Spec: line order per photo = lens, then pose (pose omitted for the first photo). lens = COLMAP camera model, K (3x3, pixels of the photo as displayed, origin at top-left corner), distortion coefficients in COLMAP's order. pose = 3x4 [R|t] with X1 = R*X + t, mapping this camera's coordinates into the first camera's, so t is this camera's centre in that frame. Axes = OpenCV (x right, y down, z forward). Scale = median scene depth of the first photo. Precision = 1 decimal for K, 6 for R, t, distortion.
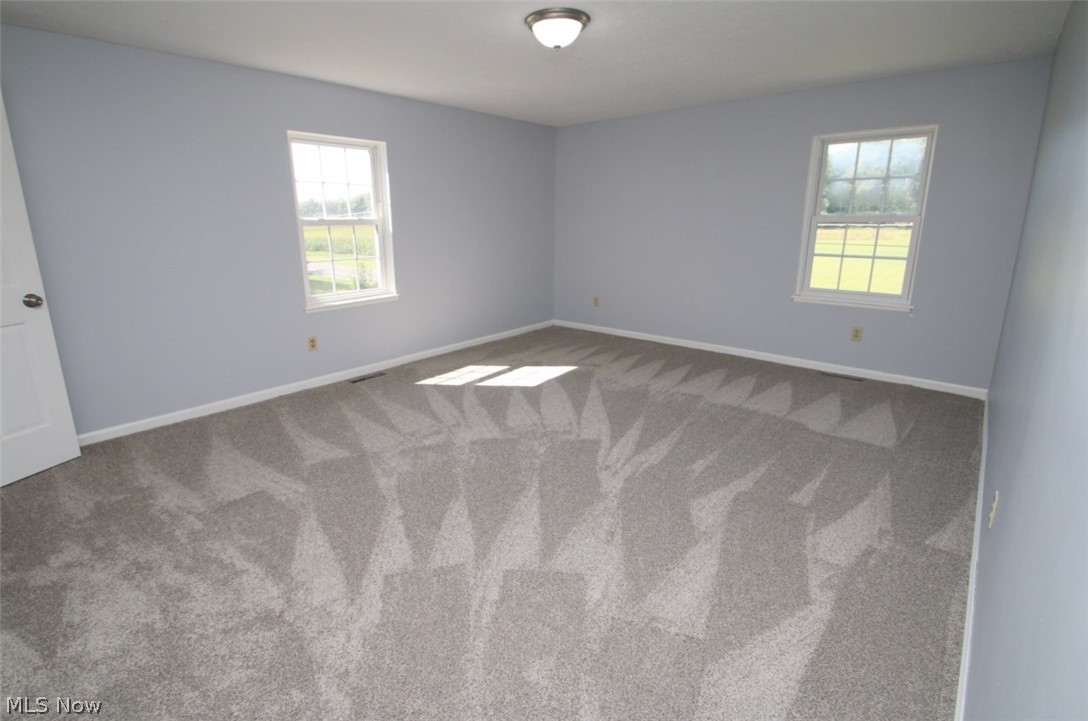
lens RADIAL K [[500.1, 0, 536.4], [0, 500.1, 341.8], [0, 0, 1]] dist [0.008804, -0.012372]
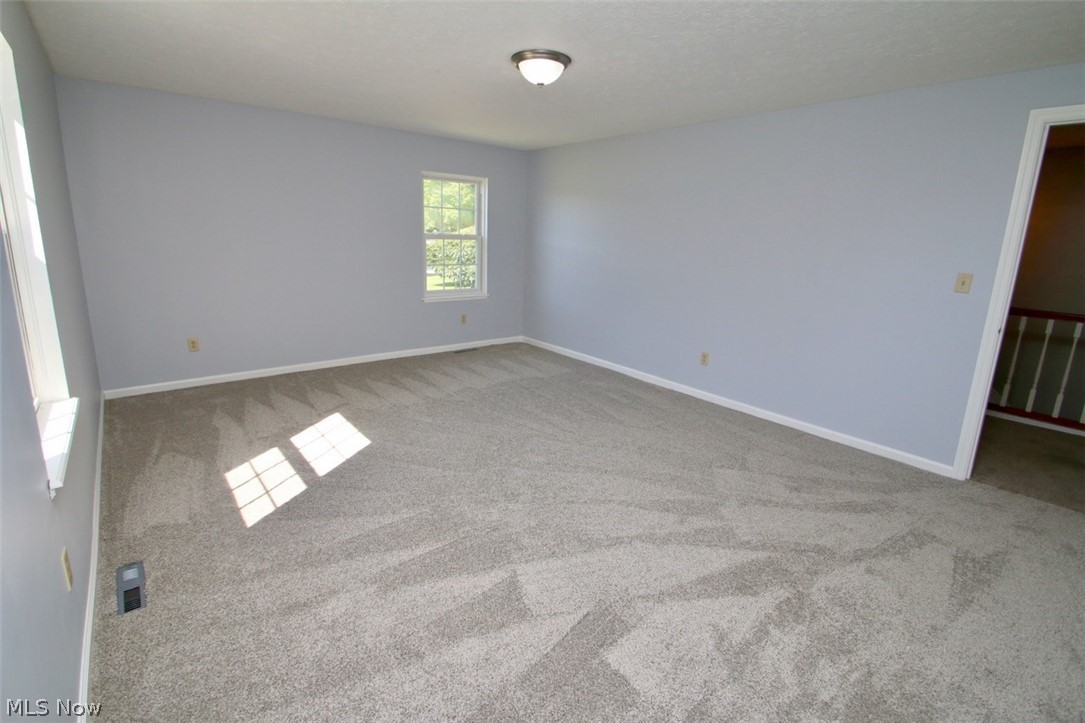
lens RADIAL K [[498.7, 0, 534.9], [0, 498.7, 342.8], [0, 0, 1]] dist [0.008804, -0.012372]
pose [[0.165609, -0.201117, 0.965467, -0.672696], [0.211617, 0.963428, 0.164393, -0.135589], [-0.963219, 0.177085, 0.202112, 0.529424]]
